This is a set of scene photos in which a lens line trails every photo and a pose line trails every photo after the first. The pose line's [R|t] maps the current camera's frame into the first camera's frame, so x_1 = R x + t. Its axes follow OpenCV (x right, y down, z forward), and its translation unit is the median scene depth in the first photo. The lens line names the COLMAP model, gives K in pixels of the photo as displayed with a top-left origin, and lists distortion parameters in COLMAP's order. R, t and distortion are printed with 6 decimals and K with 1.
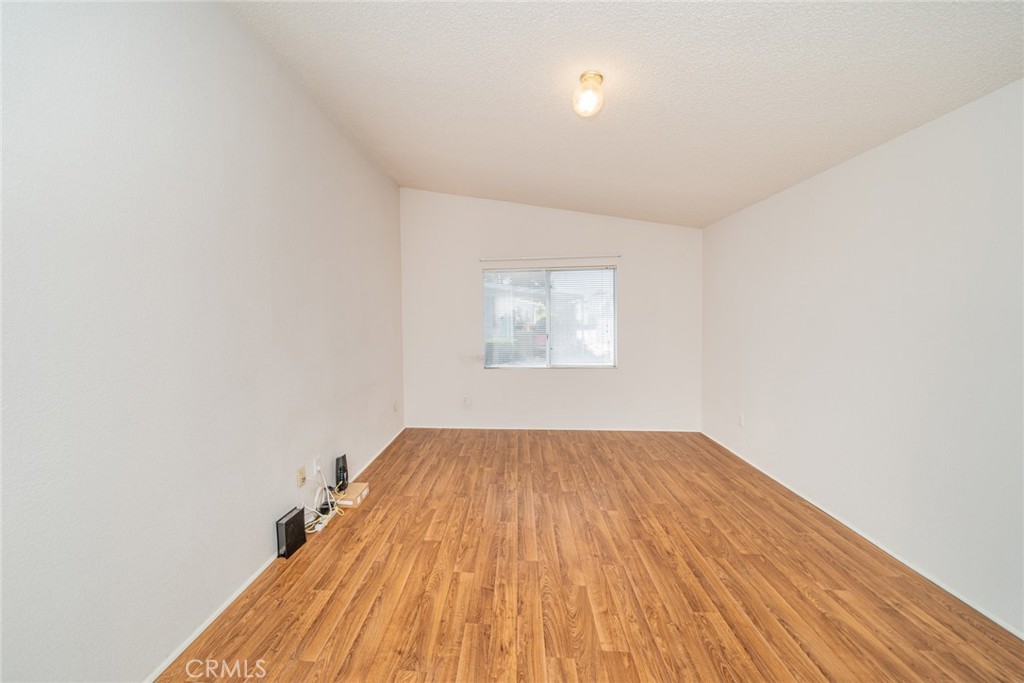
lens RADIAL K [[352.3, 0, 488.9], [0, 352.3, 320.4], [0, 0, 1]] dist [-0.004362, 0.000297]
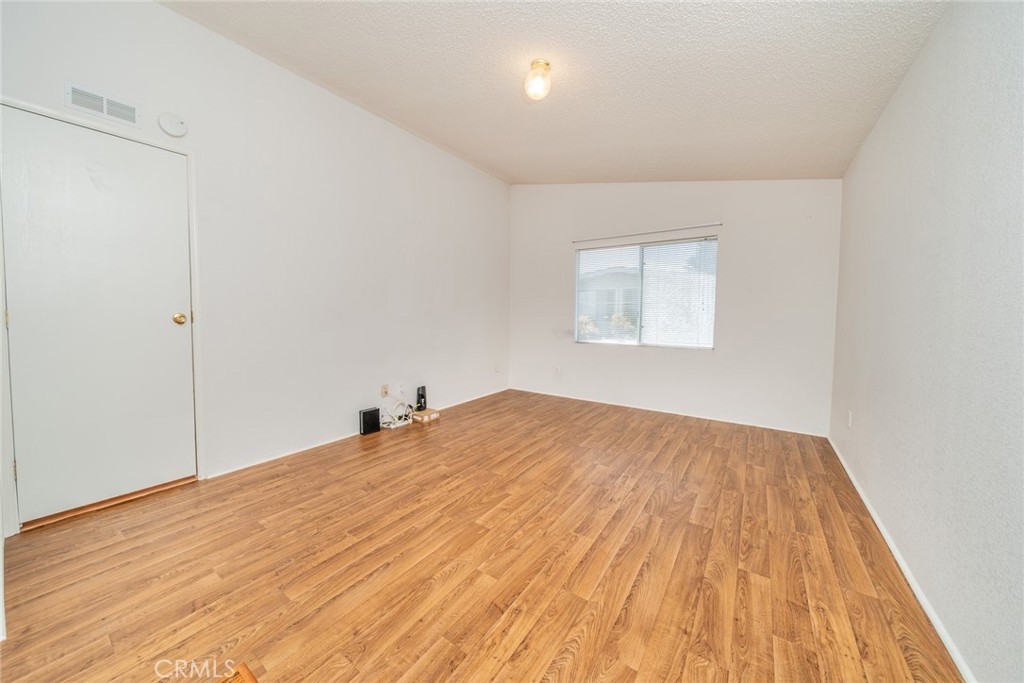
lens RADIAL K [[352.3, 0, 511.1], [0, 352.3, 307.4], [0, 0, 1]] dist [-0.004362, 0.000297]
pose [[0.871671, 0.014149, -0.489888, 0.631179], [-0.026297, 0.999494, -0.017923, 0.106242], [0.489386, 0.028505, 0.871601, -0.044586]]
